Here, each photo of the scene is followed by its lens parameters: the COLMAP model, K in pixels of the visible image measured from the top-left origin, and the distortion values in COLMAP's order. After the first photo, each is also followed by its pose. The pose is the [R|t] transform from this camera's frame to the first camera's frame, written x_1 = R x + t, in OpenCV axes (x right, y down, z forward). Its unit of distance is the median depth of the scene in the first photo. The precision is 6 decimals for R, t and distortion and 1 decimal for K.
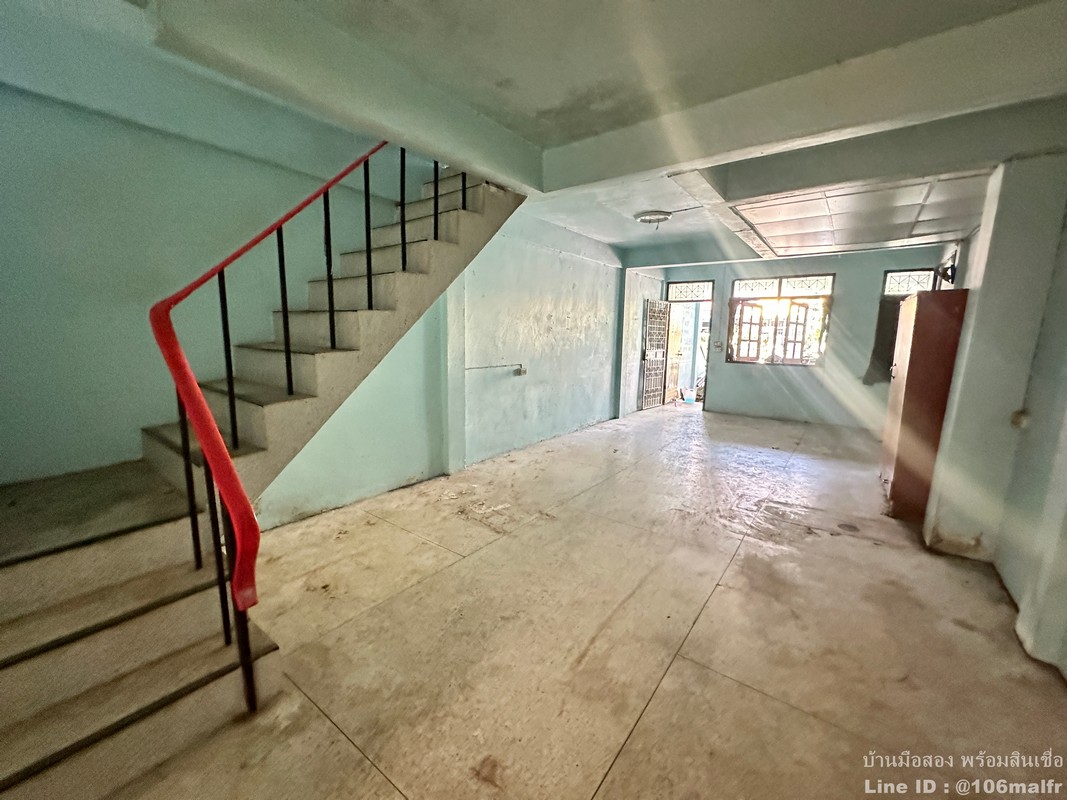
lens RADIAL K [[426.2, 0, 533.0], [0, 426.2, 398.0], [0, 0, 1]] dist [-0.003311, 0.000431]
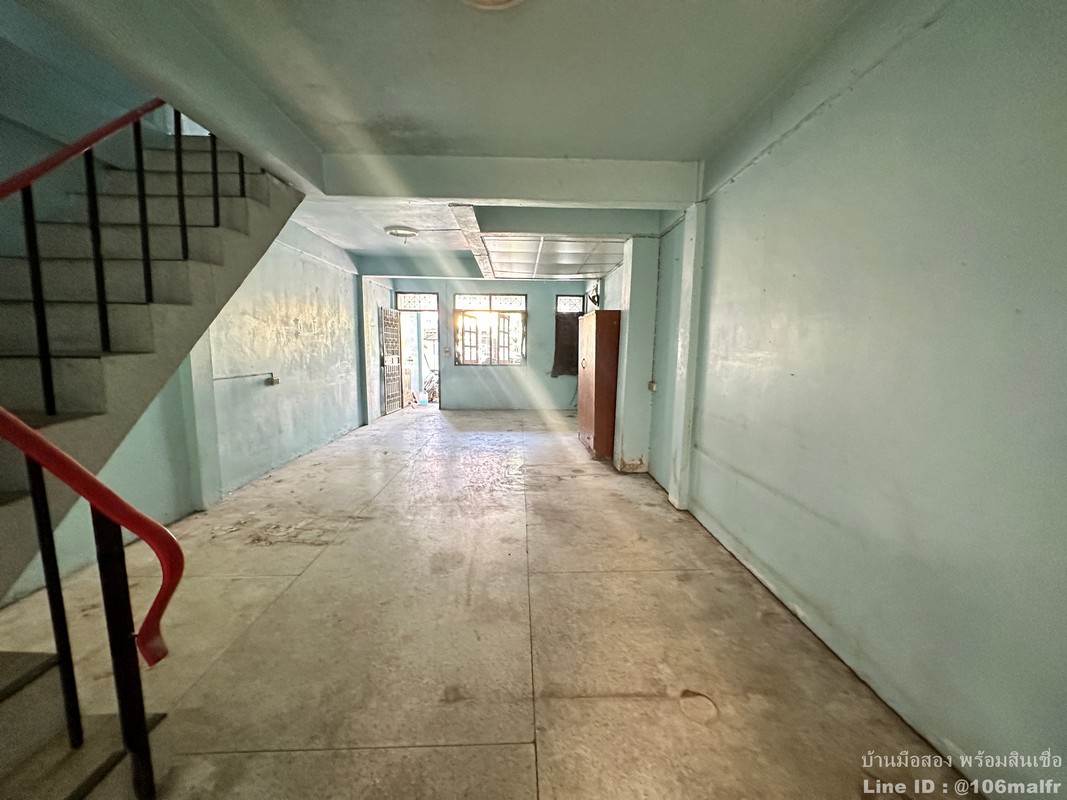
lens RADIAL K [[426.2, 0, 533.0], [0, 426.2, 398.0], [0, 0, 1]] dist [-0.003311, 0.000431]
pose [[0.776663, -0.084033, 0.624286, -0.196567], [0.097498, 0.995155, 0.012659, 0.017507], [-0.622325, 0.051035, 0.781093, -0.037211]]
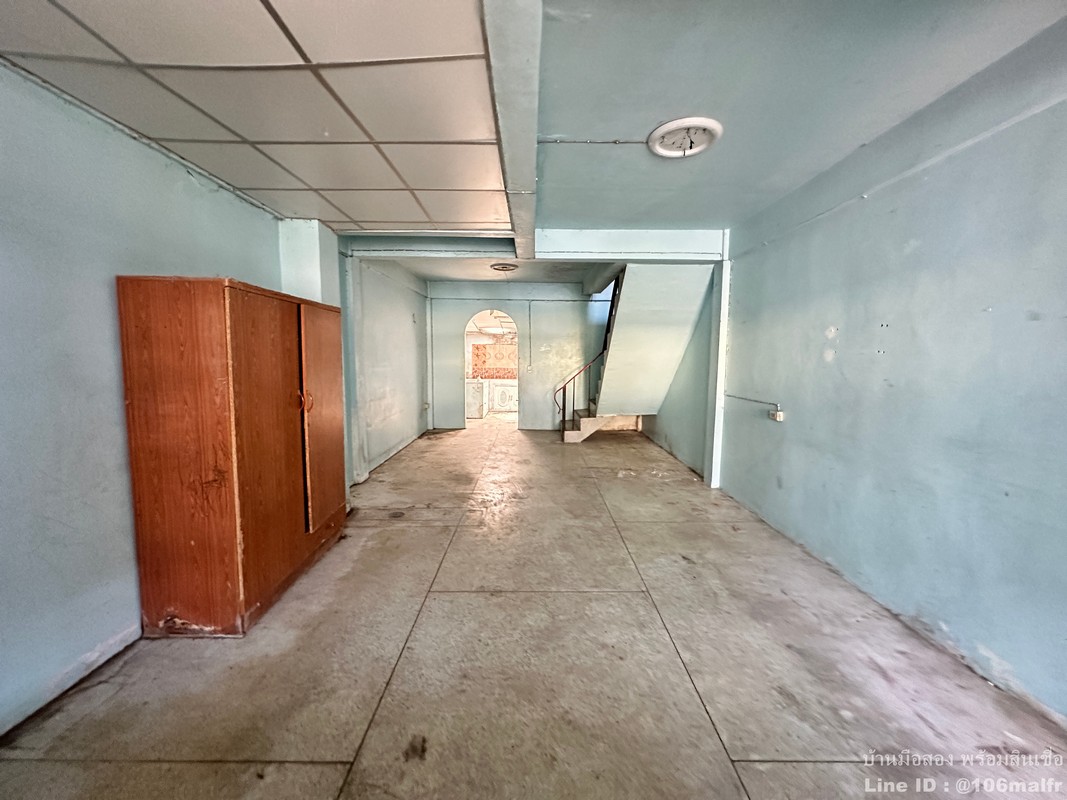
lens RADIAL K [[426.2, 0, 533.0], [0, 426.2, 398.0], [0, 0, 1]] dist [-0.003311, 0.000431]
pose [[-0.797168, 0.035236, -0.602728, 0.857675], [-0.113966, 0.971567, 0.207530, -0.227515], [0.592904, 0.234127, -0.770487, 1.550457]]
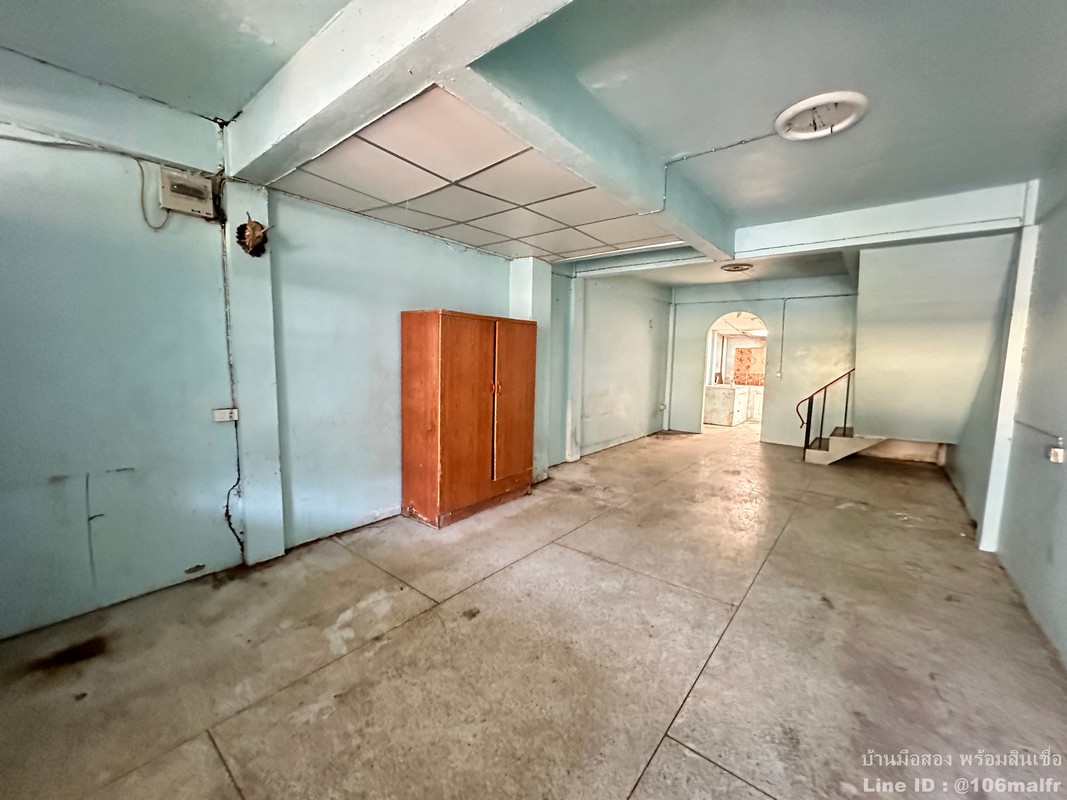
lens RADIAL K [[426.2, 0, 533.0], [0, 426.2, 398.0], [0, 0, 1]] dist [-0.003311, 0.000431]
pose [[-0.998689, -0.041577, 0.029859, 0.642924], [-0.032784, 0.967517, 0.250671, -0.263670], [-0.039311, 0.249363, -0.967612, 1.746056]]
